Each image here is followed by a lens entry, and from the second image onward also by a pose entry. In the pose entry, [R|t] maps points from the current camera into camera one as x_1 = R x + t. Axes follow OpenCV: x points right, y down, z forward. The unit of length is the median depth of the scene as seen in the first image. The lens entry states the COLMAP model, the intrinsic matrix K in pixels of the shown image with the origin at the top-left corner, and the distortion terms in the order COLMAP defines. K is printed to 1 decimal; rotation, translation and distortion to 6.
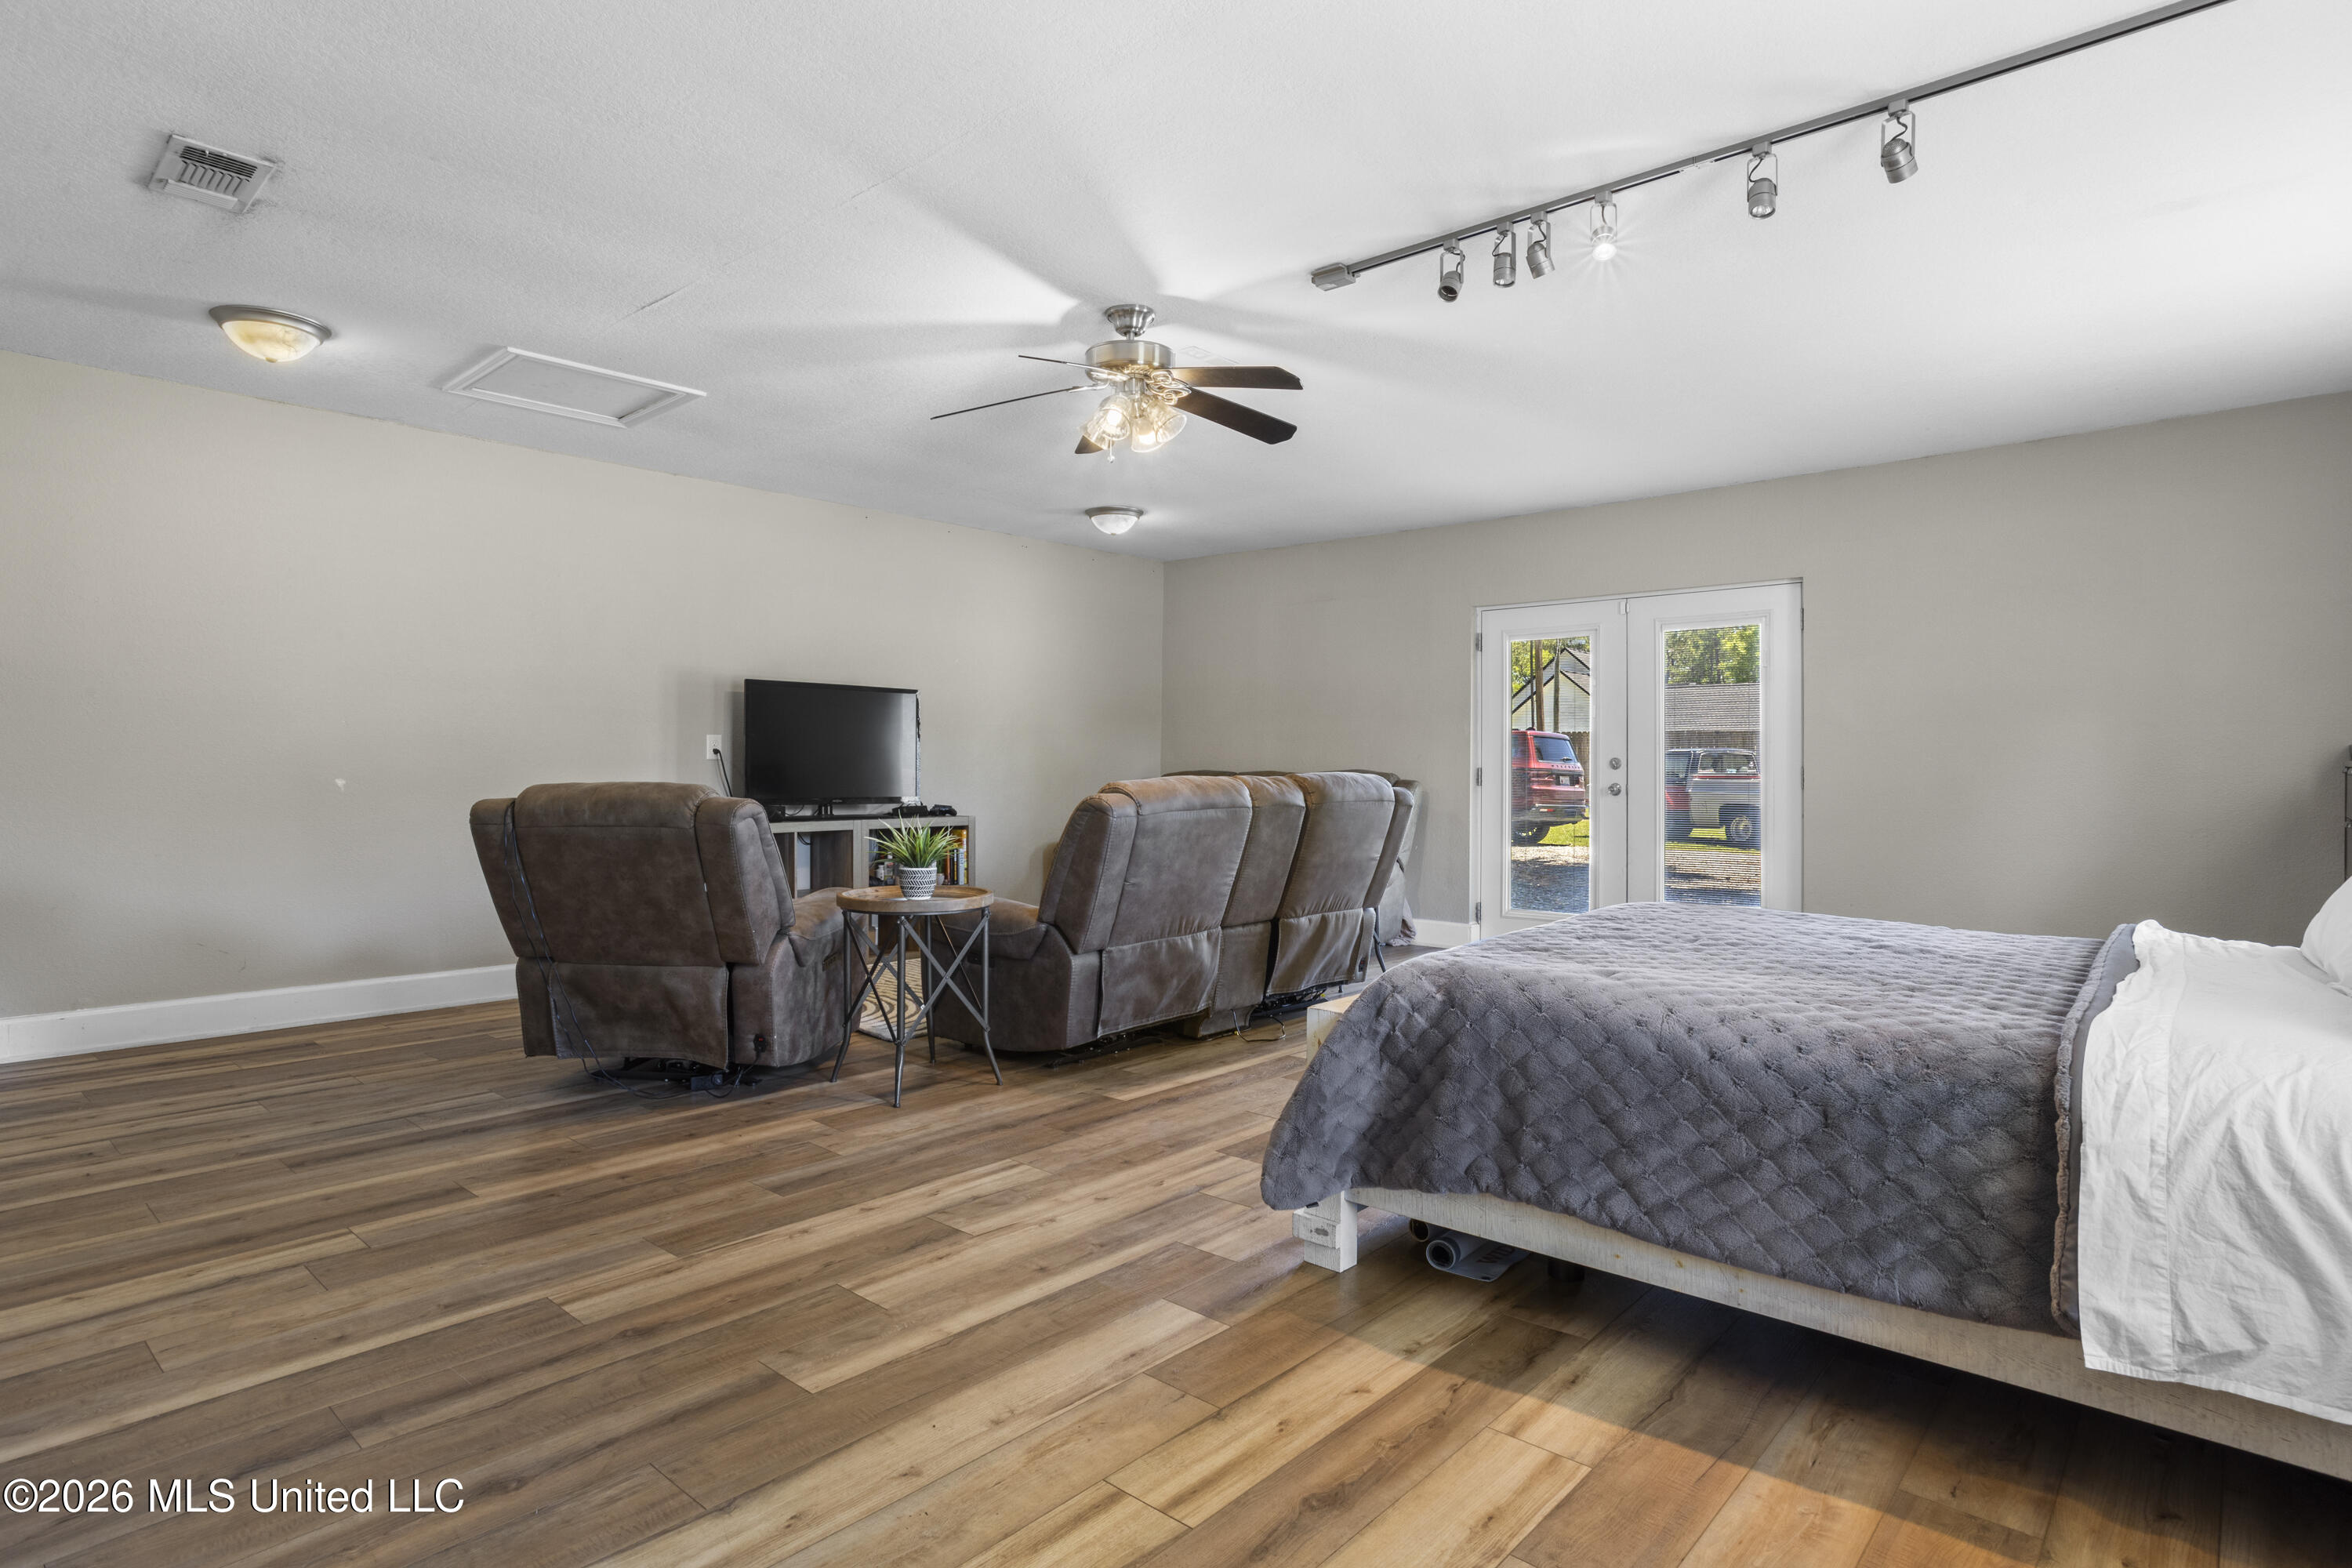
lens RADIAL K [[1241.4, 0, 1194.2], [0, 1241.4, 781.9], [0, 0, 1]] dist [-0.012485, 0.002468]
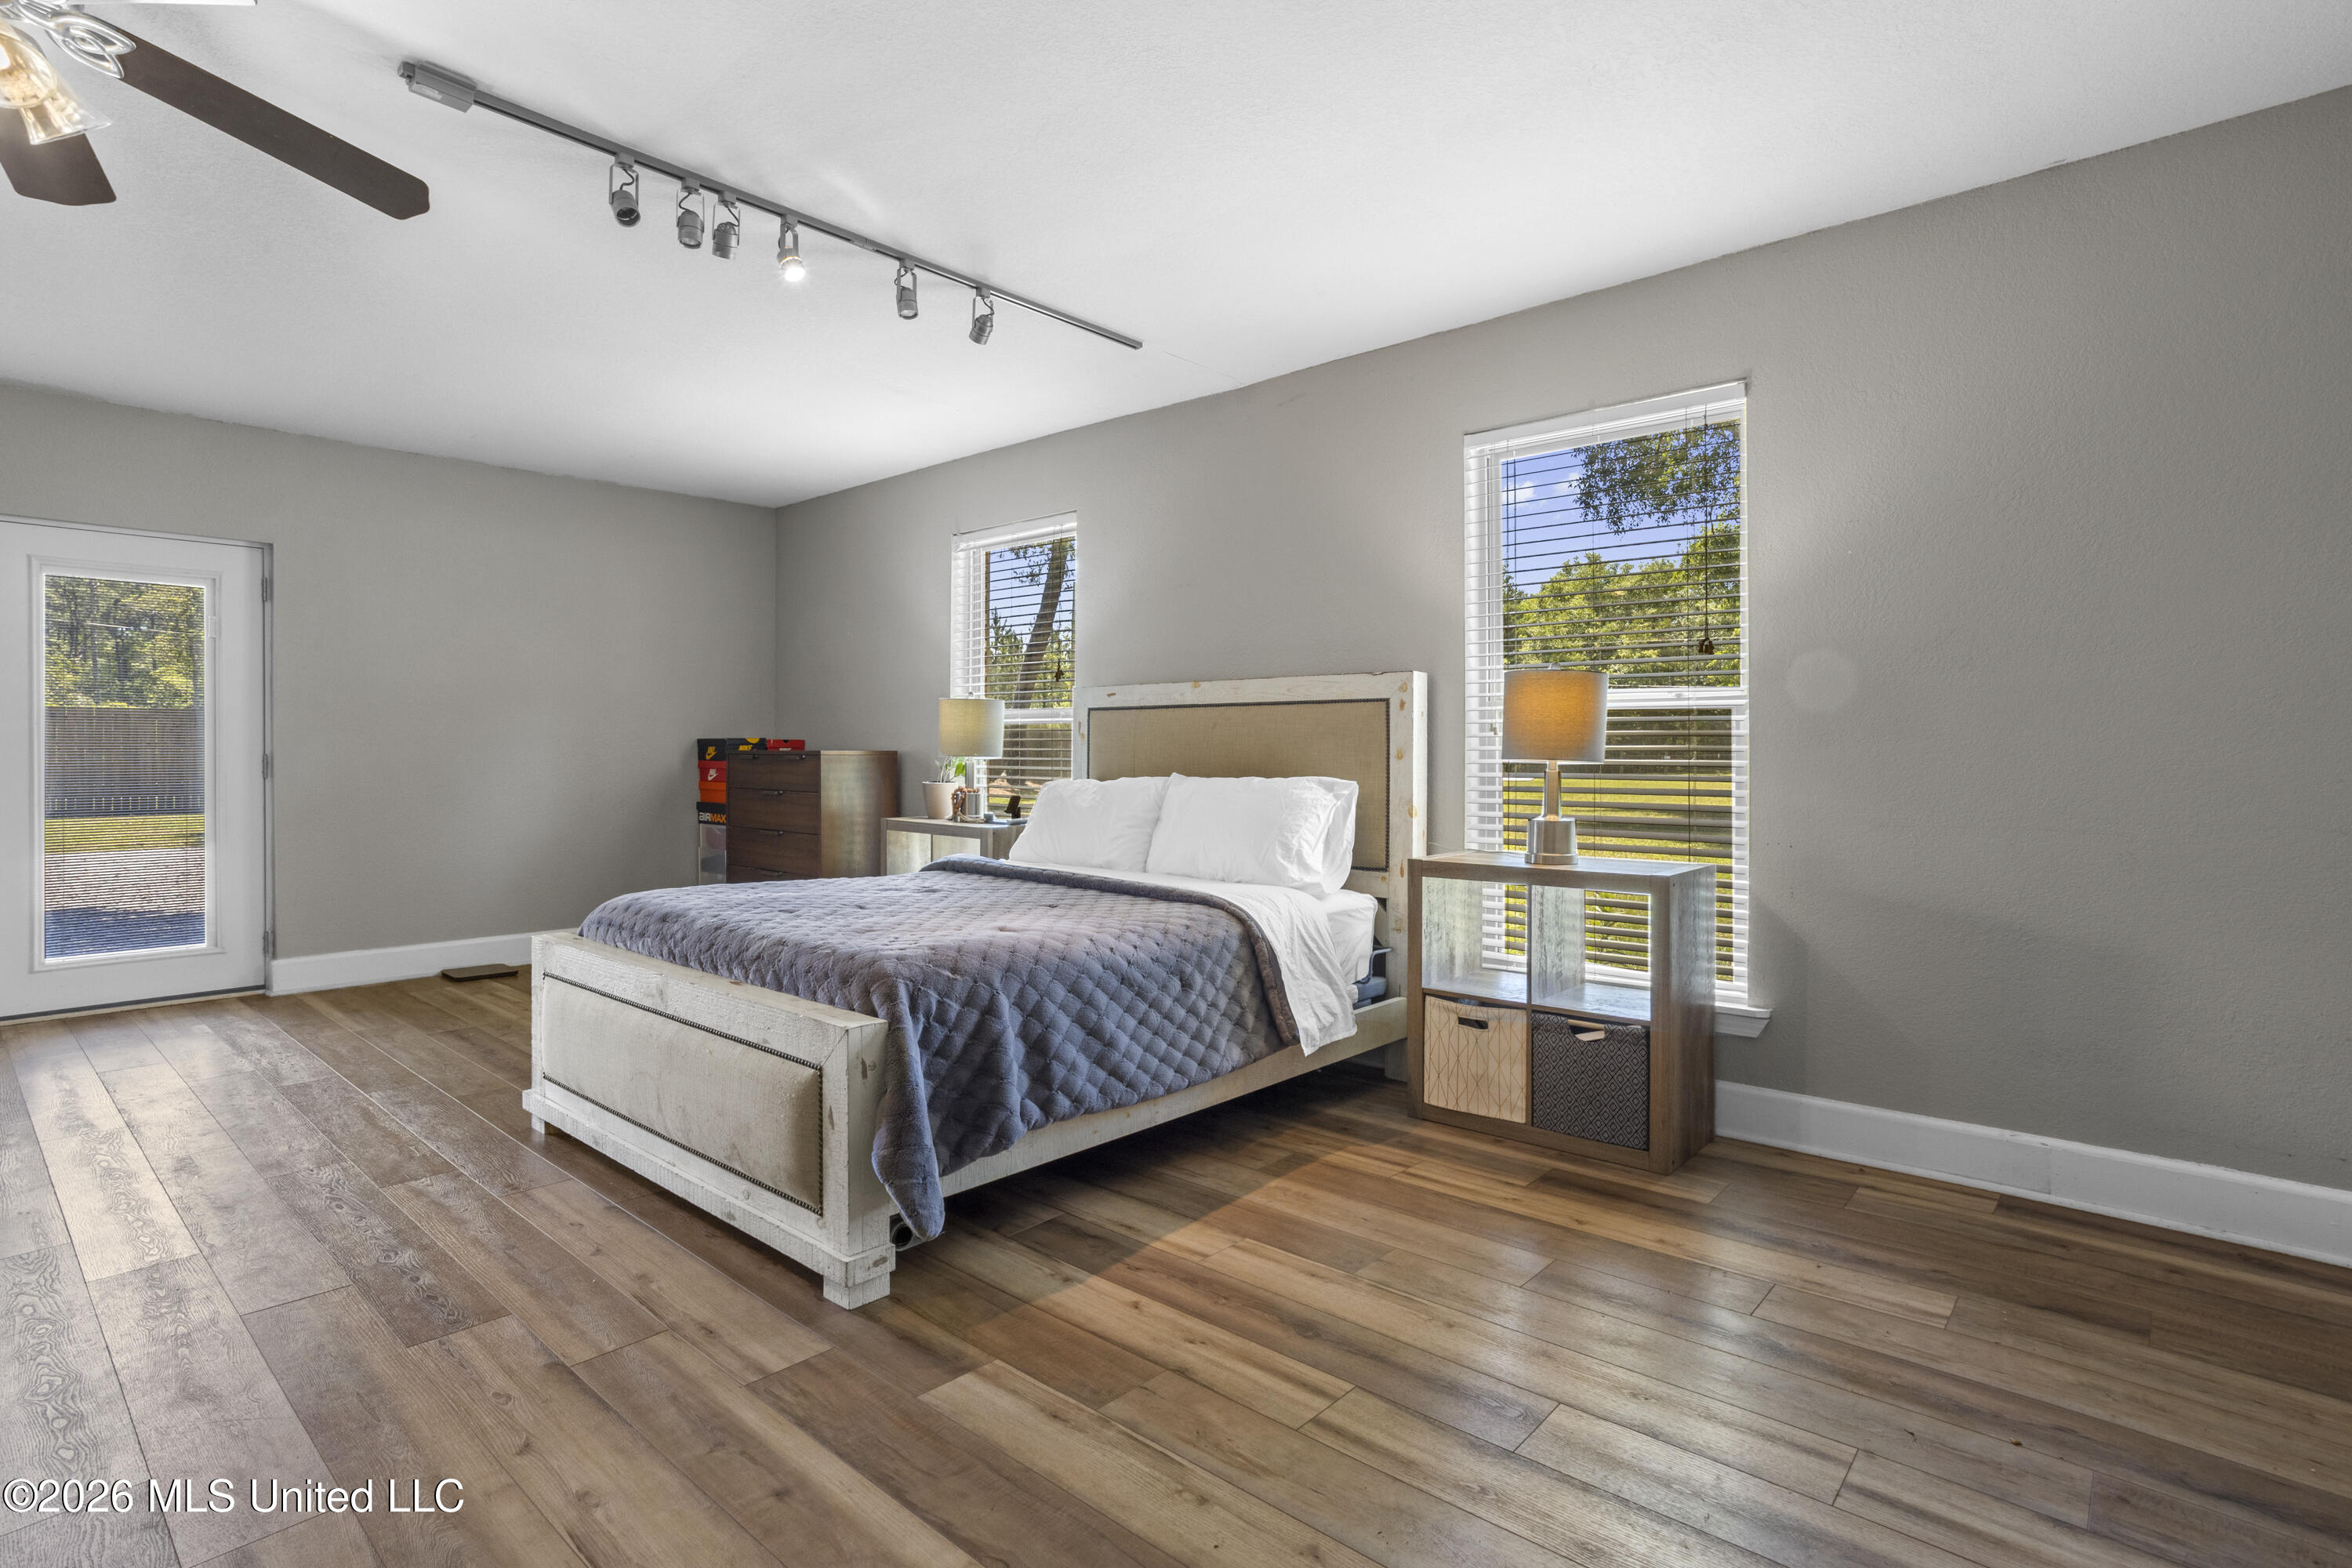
lens RADIAL K [[1133.7, 0, 1180.0], [0, 1133.7, 763.3], [0, 0, 1]] dist [-0.033511, 0.021607]
pose [[0.021483, -0.010756, 0.999711, -0.845681], [0.010376, 0.999891, 0.010535, -0.019258], [-0.999715, 0.010147, 0.021592, 0.872342]]
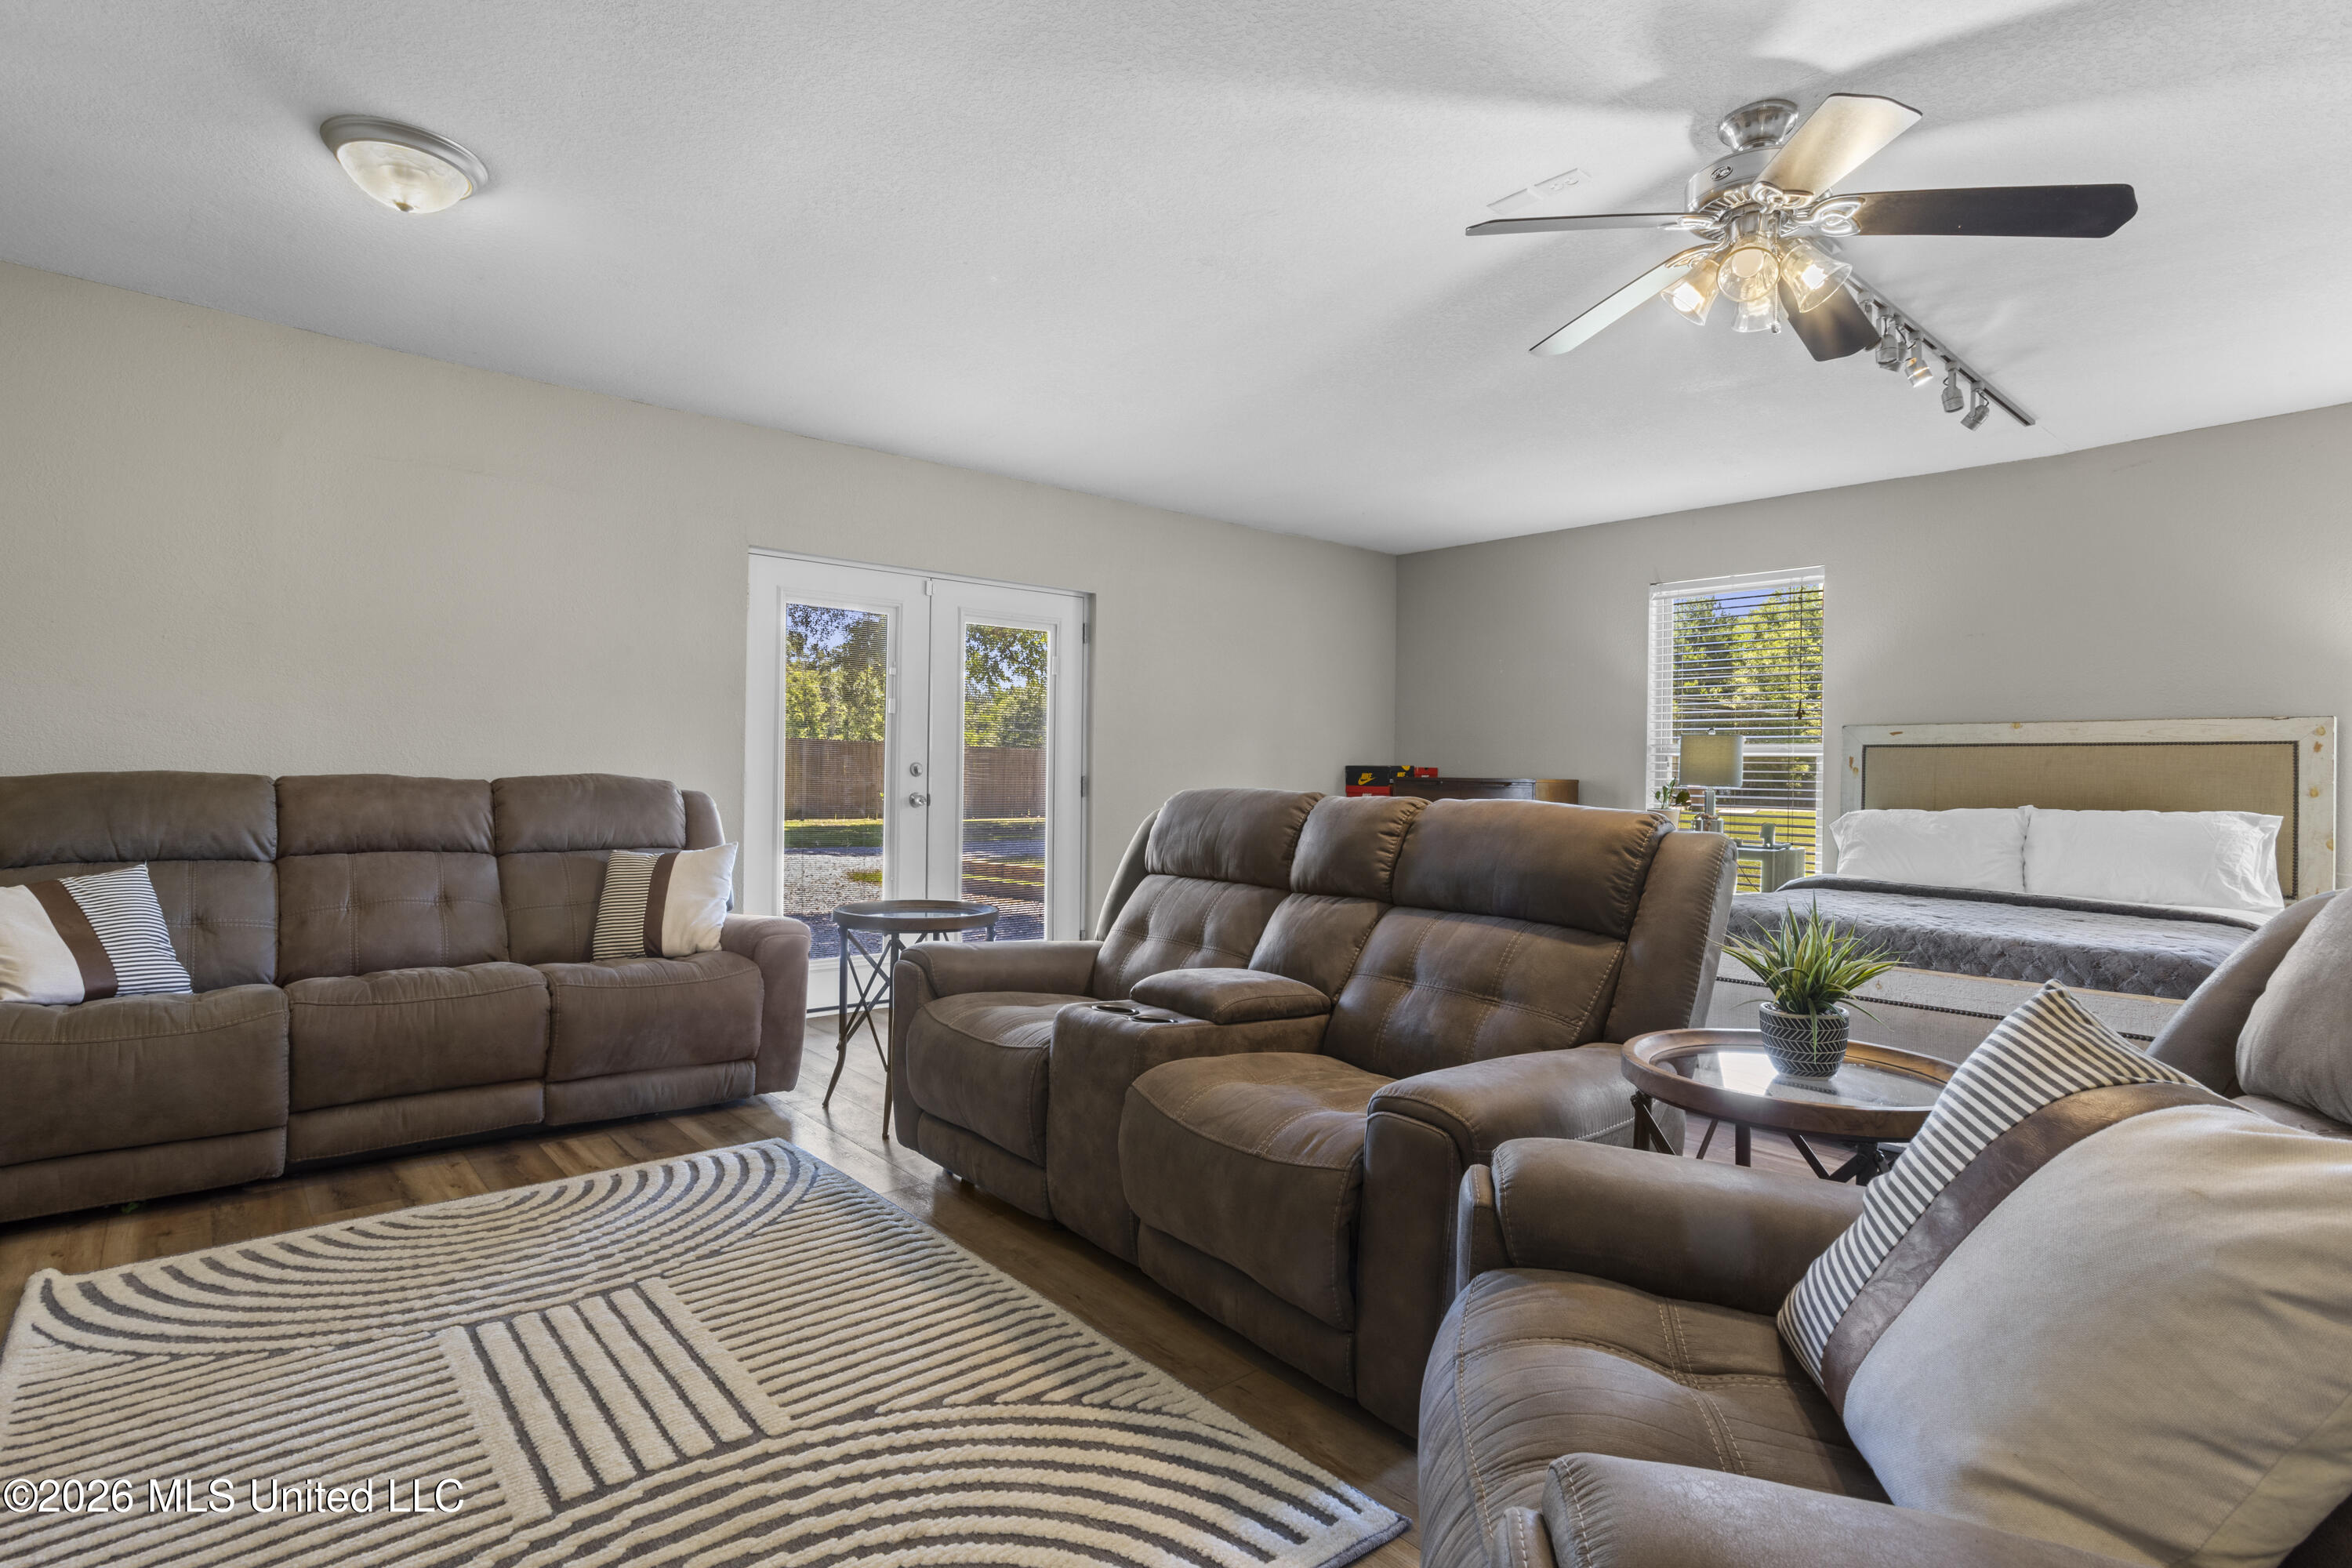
lens RADIAL K [[1133.7, 0, 1187.1], [0, 1133.7, 774.4], [0, 0, 1]] dist [-0.033511, 0.021607]
pose [[0.126989, 0.000194, 0.991904, -1.209194], [-0.002168, 0.999998, 0.000081, -0.036859], [-0.991902, -0.002160, 0.126989, 2.142113]]
